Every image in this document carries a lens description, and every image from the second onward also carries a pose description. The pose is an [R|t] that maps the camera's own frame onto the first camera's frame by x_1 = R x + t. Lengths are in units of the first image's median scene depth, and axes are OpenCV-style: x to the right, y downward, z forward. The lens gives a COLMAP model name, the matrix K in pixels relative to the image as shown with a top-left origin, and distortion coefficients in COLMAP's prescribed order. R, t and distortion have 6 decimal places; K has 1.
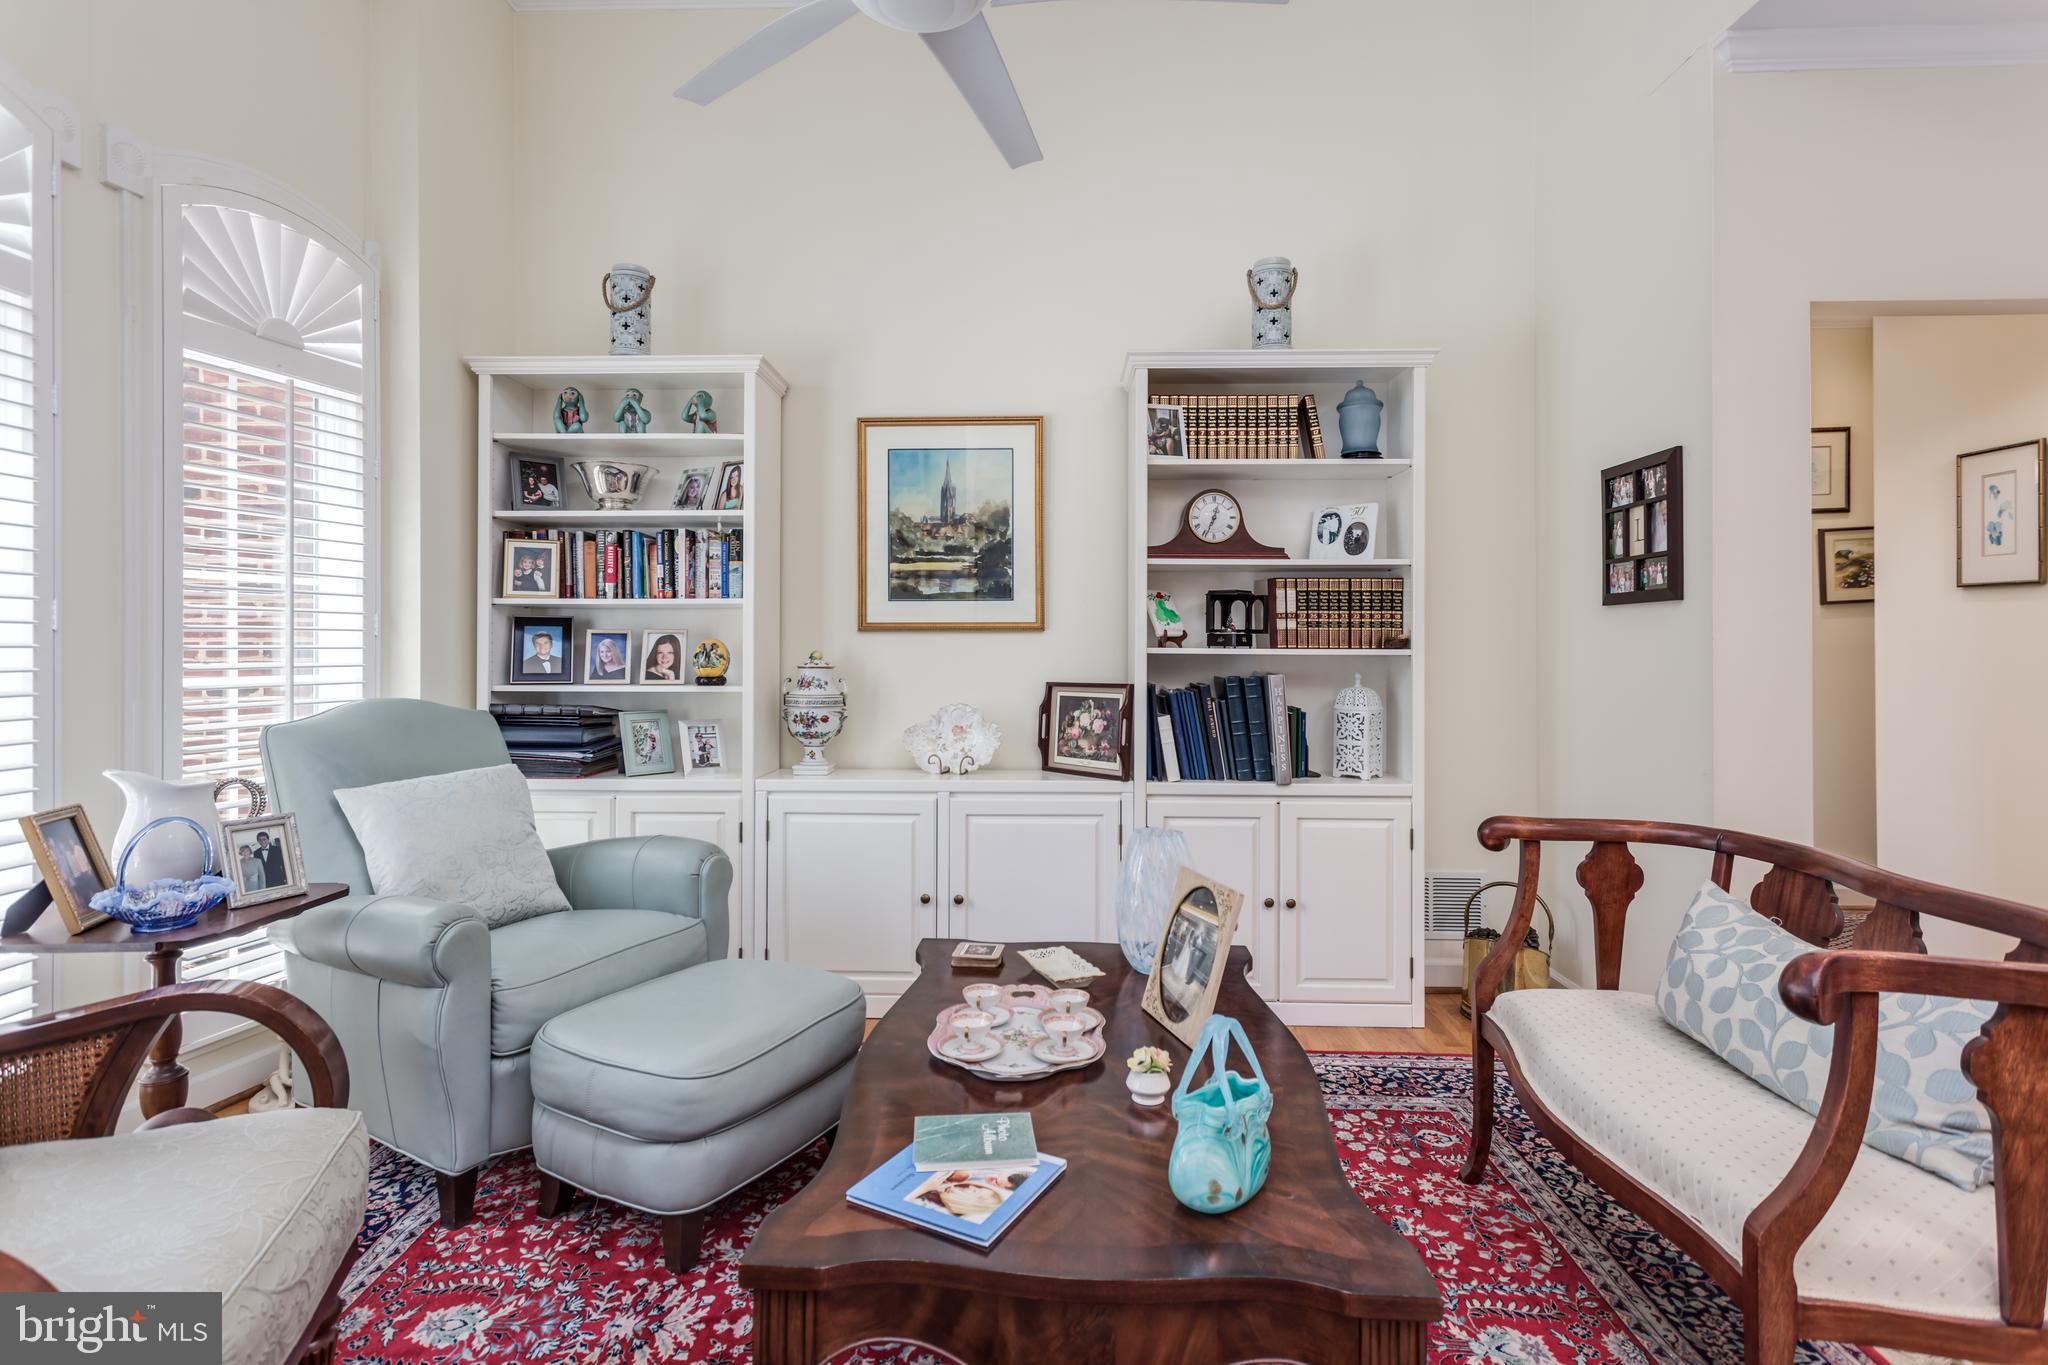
lens RADIAL K [[987.9, 0, 1019.3], [0, 987.9, 643.6], [0, 0, 1]] dist [0.006218, 0.001367]
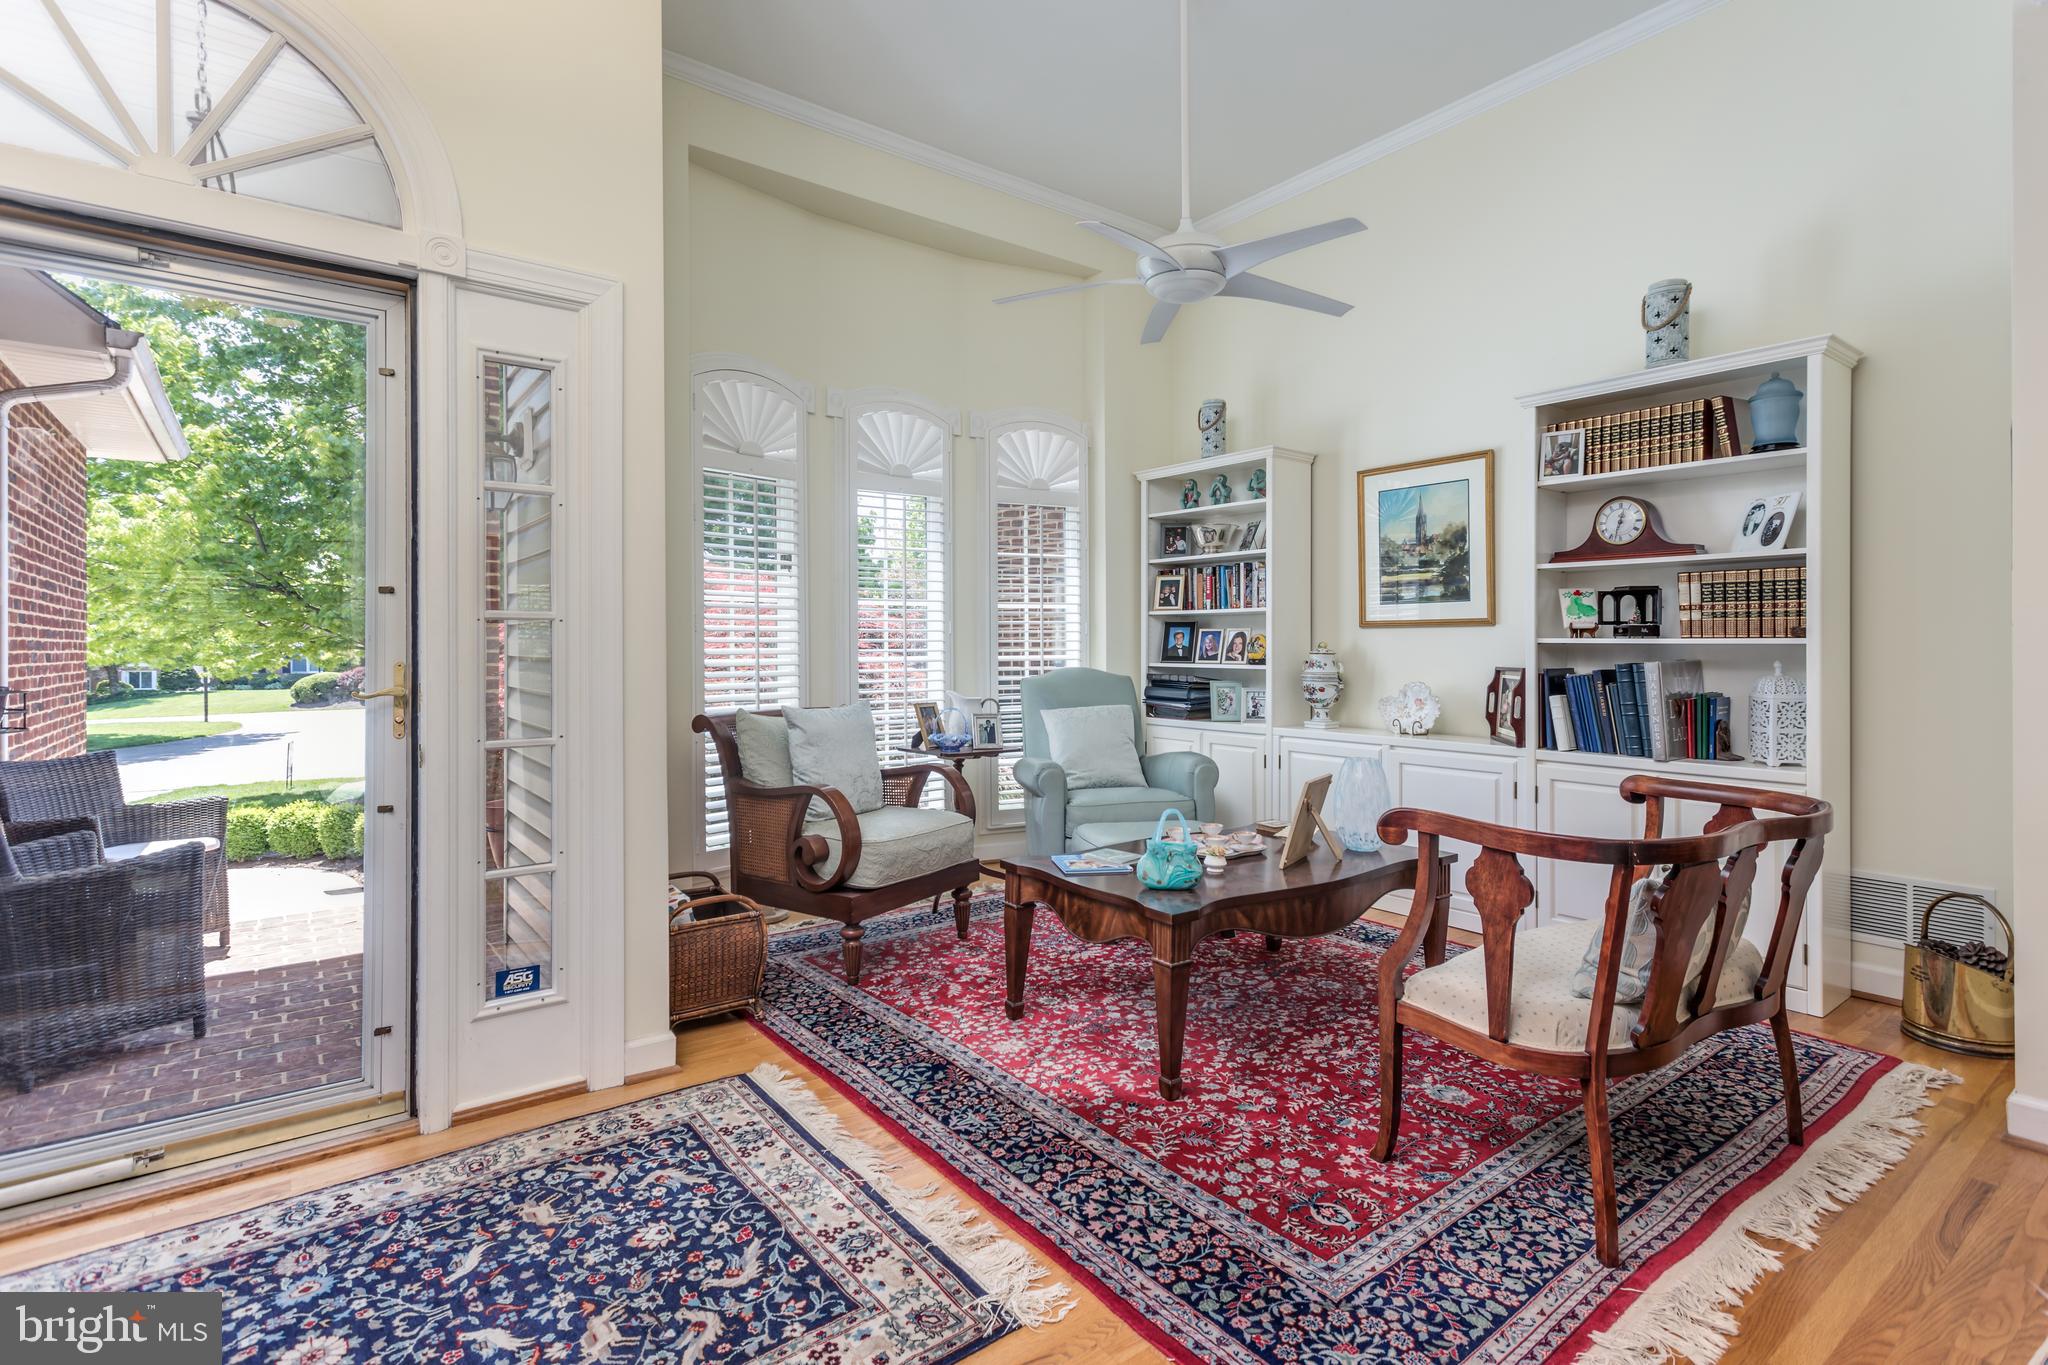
lens RADIAL K [[987.9, 0, 1019.3], [0, 987.9, 643.6], [0, 0, 1]] dist [0.006218, 0.001367]
pose [[0.628554, -0.002280, -0.777763, 0.636110], [0.008585, 0.999955, 0.004007, 0.000315], [0.777719, -0.009196, 0.628545, -0.237073]]
